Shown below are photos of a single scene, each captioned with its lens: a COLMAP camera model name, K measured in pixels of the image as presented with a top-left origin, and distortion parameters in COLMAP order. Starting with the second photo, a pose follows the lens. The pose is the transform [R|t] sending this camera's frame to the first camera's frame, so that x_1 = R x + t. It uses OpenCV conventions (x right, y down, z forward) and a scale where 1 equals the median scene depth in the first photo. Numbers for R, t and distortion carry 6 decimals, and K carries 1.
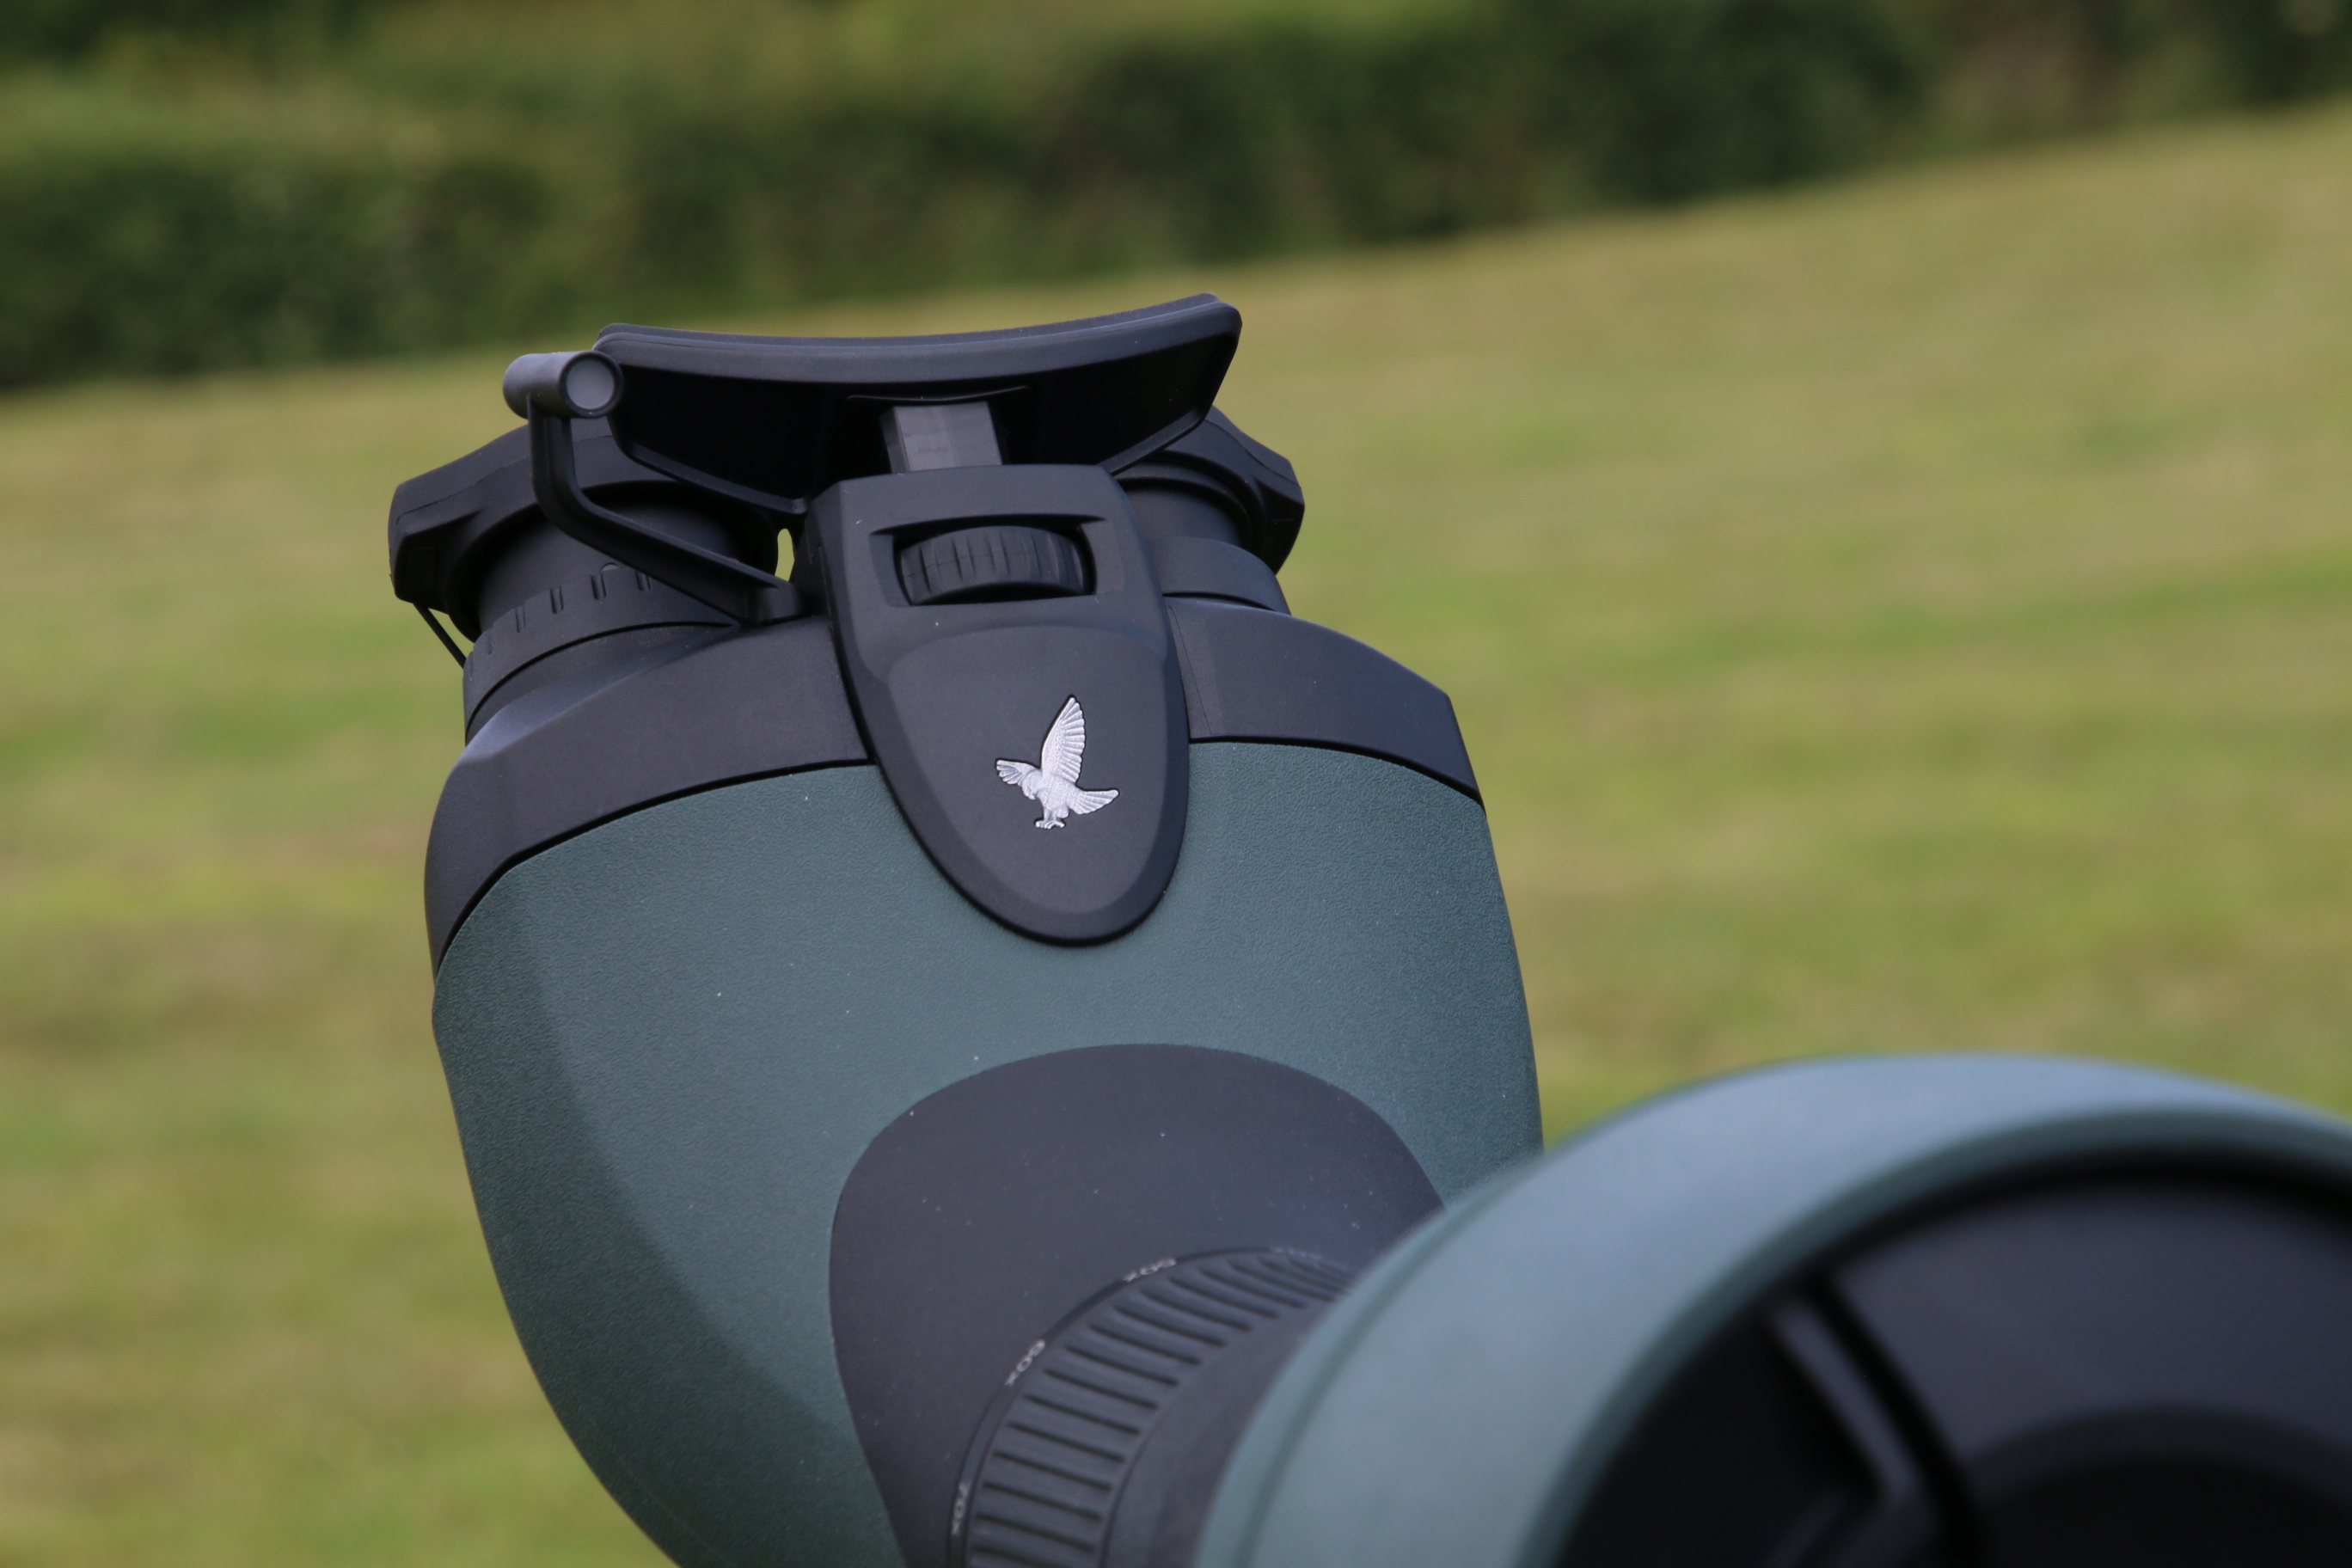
lens RADIAL K [[10736.6, 0, 1133.4], [0, 10736.6, 866.5], [0, 0, 1]] dist [1.451958, 0.000000]
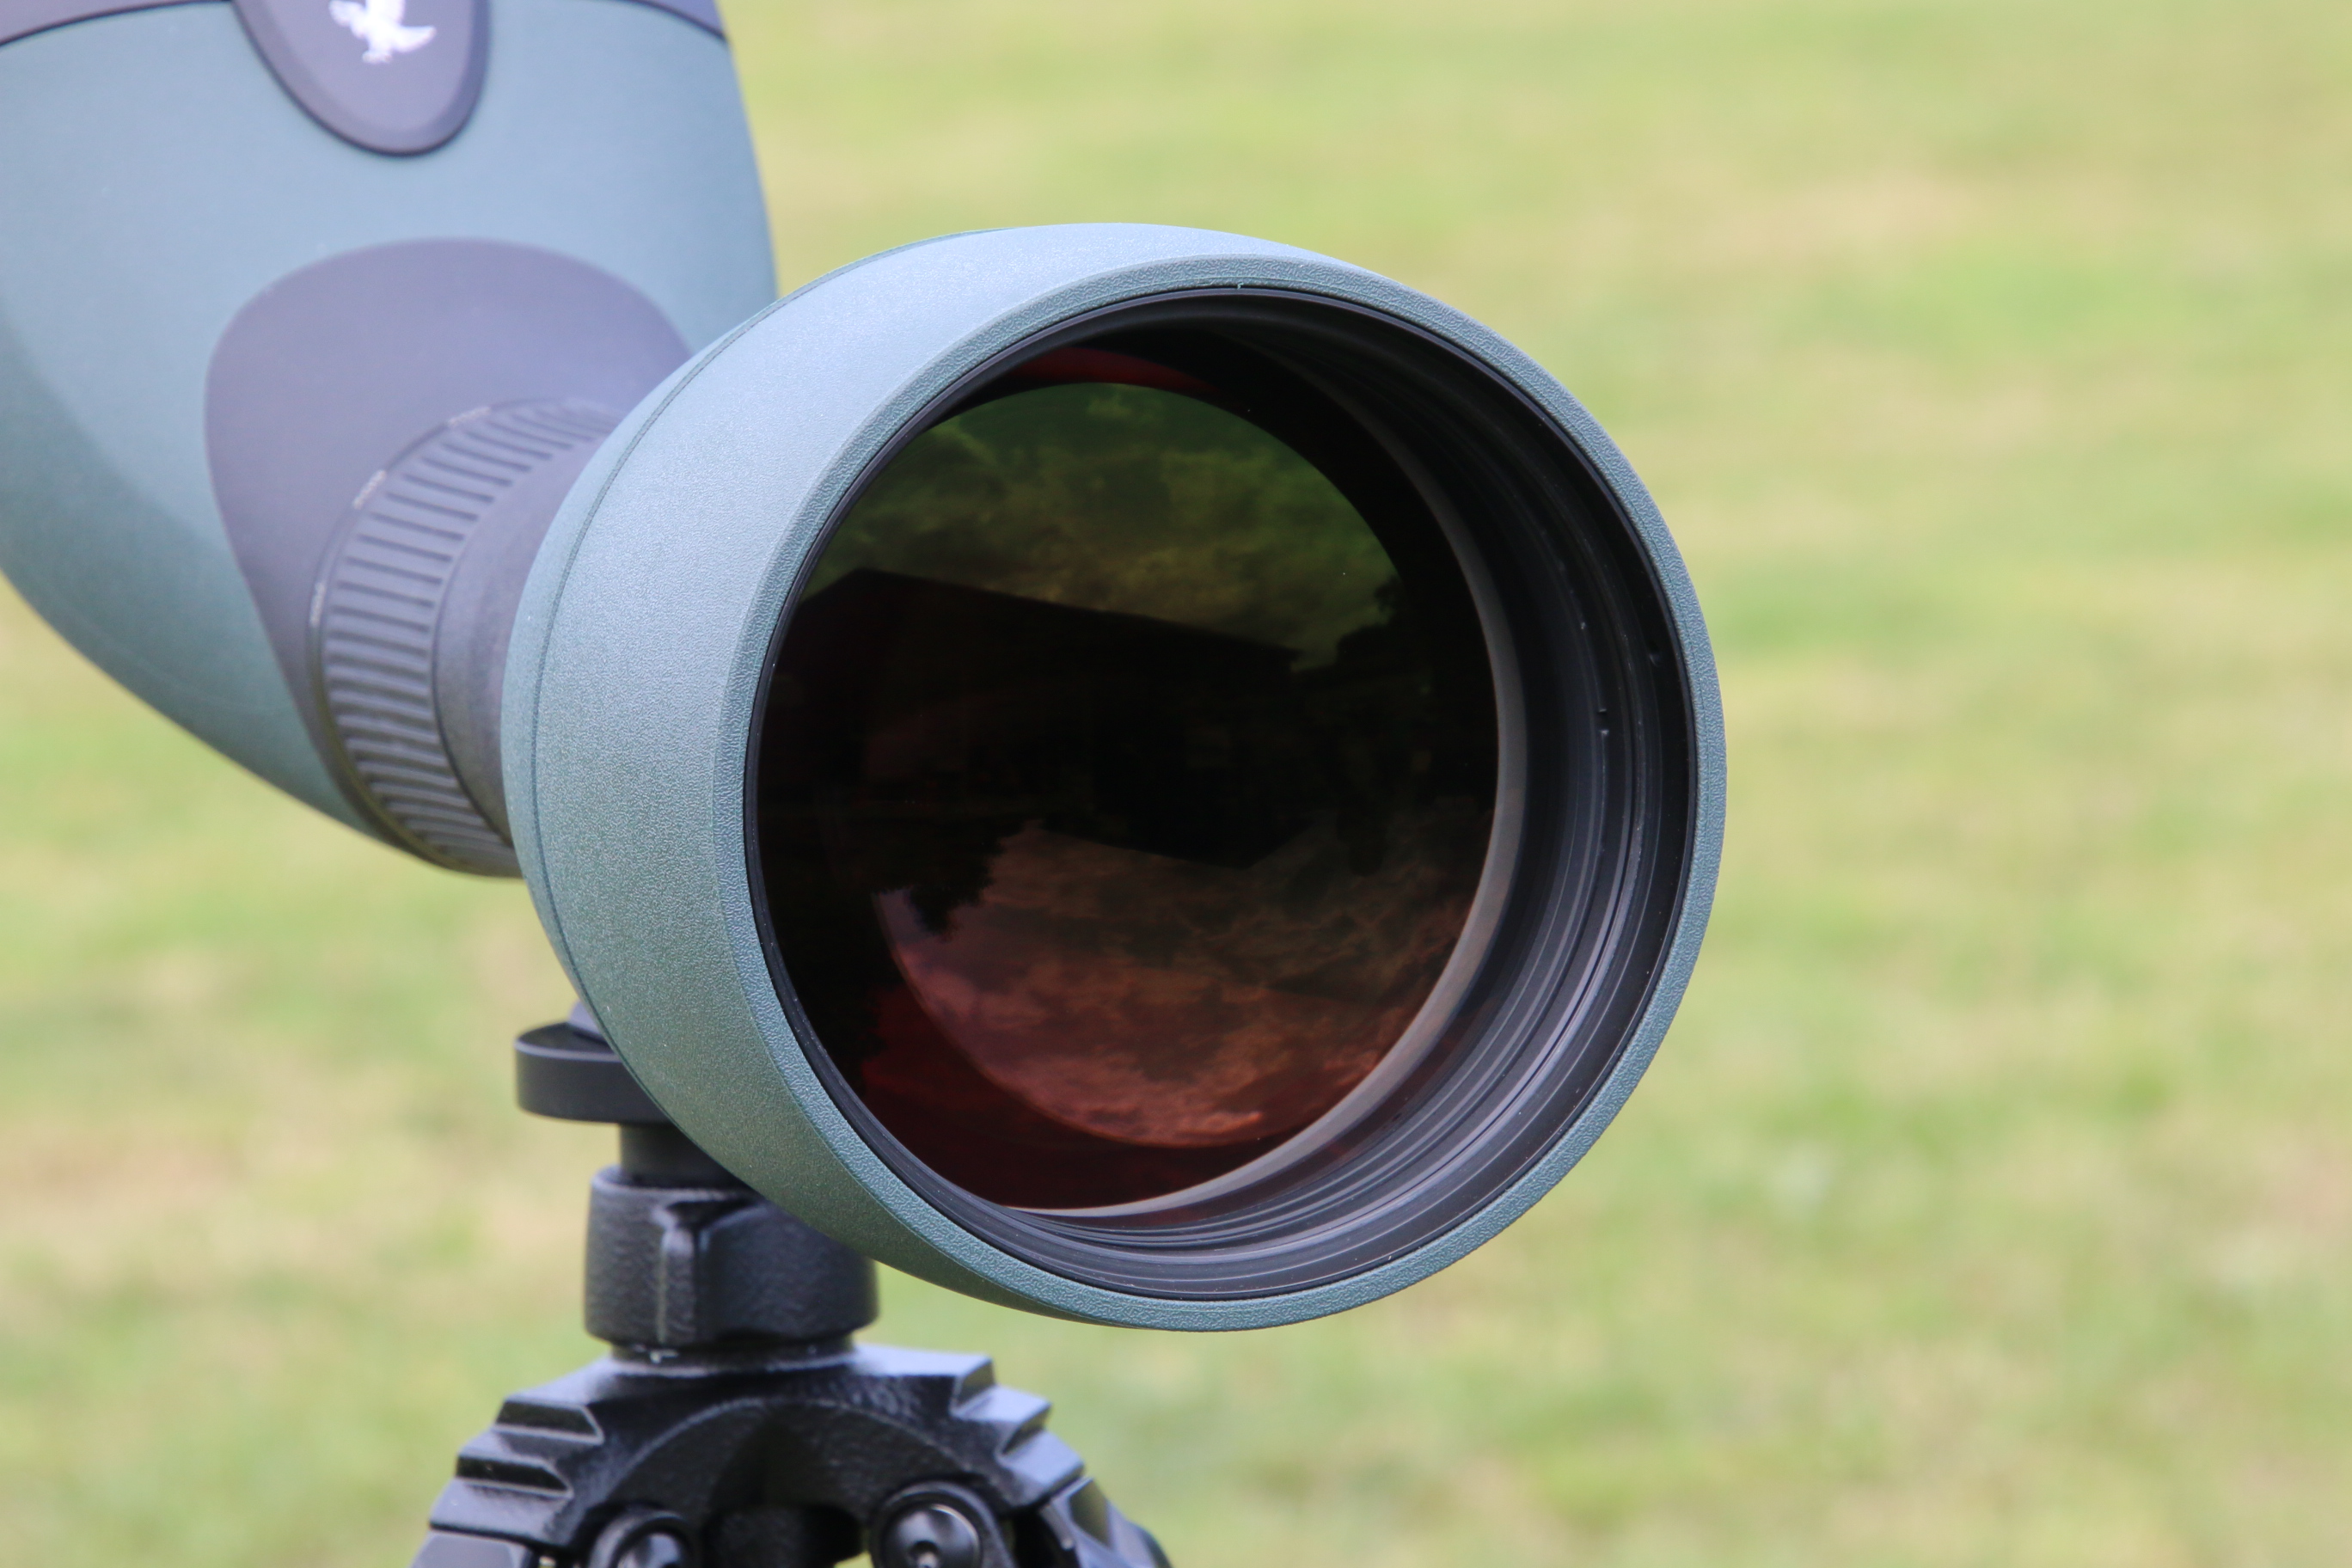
lens RADIAL K [[10736.6, 0, 1178.8], [0, 10736.6, 928.6], [0, 0, 1]] dist [1.451958, 0.000000]
pose [[0.997208, -0.004133, 0.074553, -0.009608], [-0.001023, 0.997617, 0.068986, 0.009045], [-0.074661, -0.068870, 0.994828, -0.251661]]
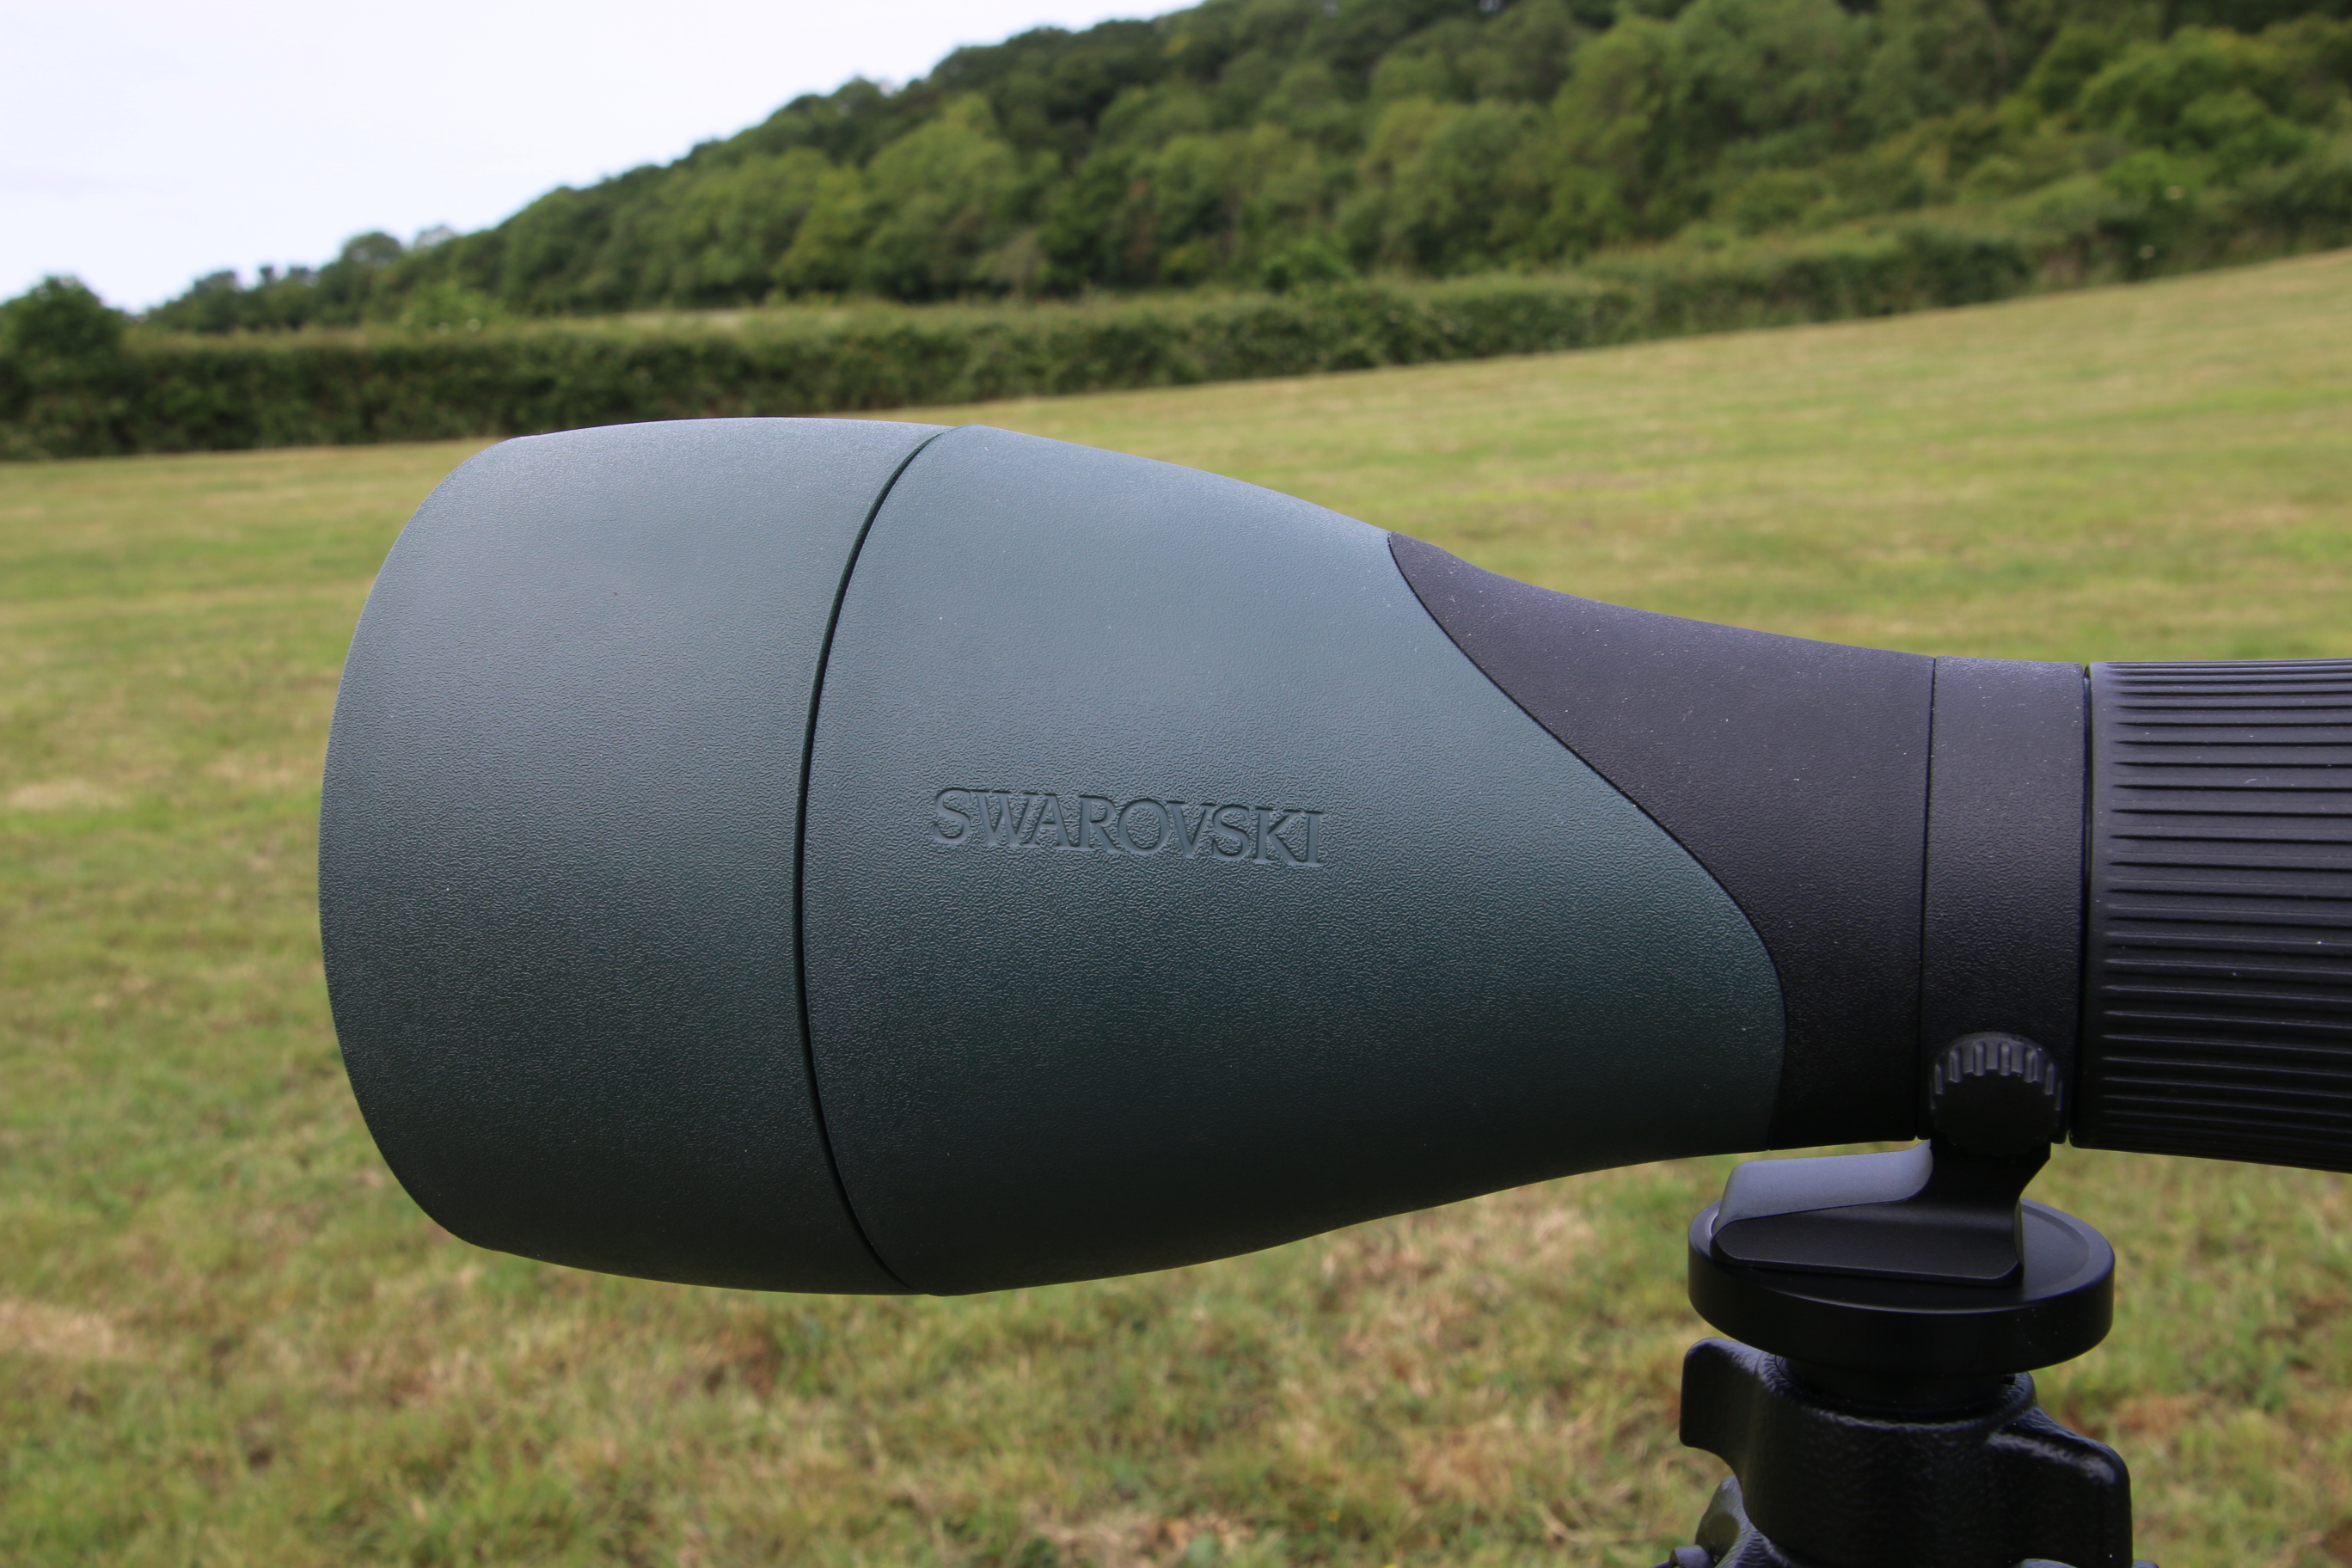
lens RADIAL K [[2719.8, 0, 1180.1], [0, 2719.8, 764.0], [0, 0, 1]] dist [0.148142, 0.000000]
pose [[0.976338, 0.046674, -0.211151, -0.002039], [-0.024810, 0.994159, 0.105035, -0.018134], [0.214820, -0.097311, 0.971794, 1.370801]]
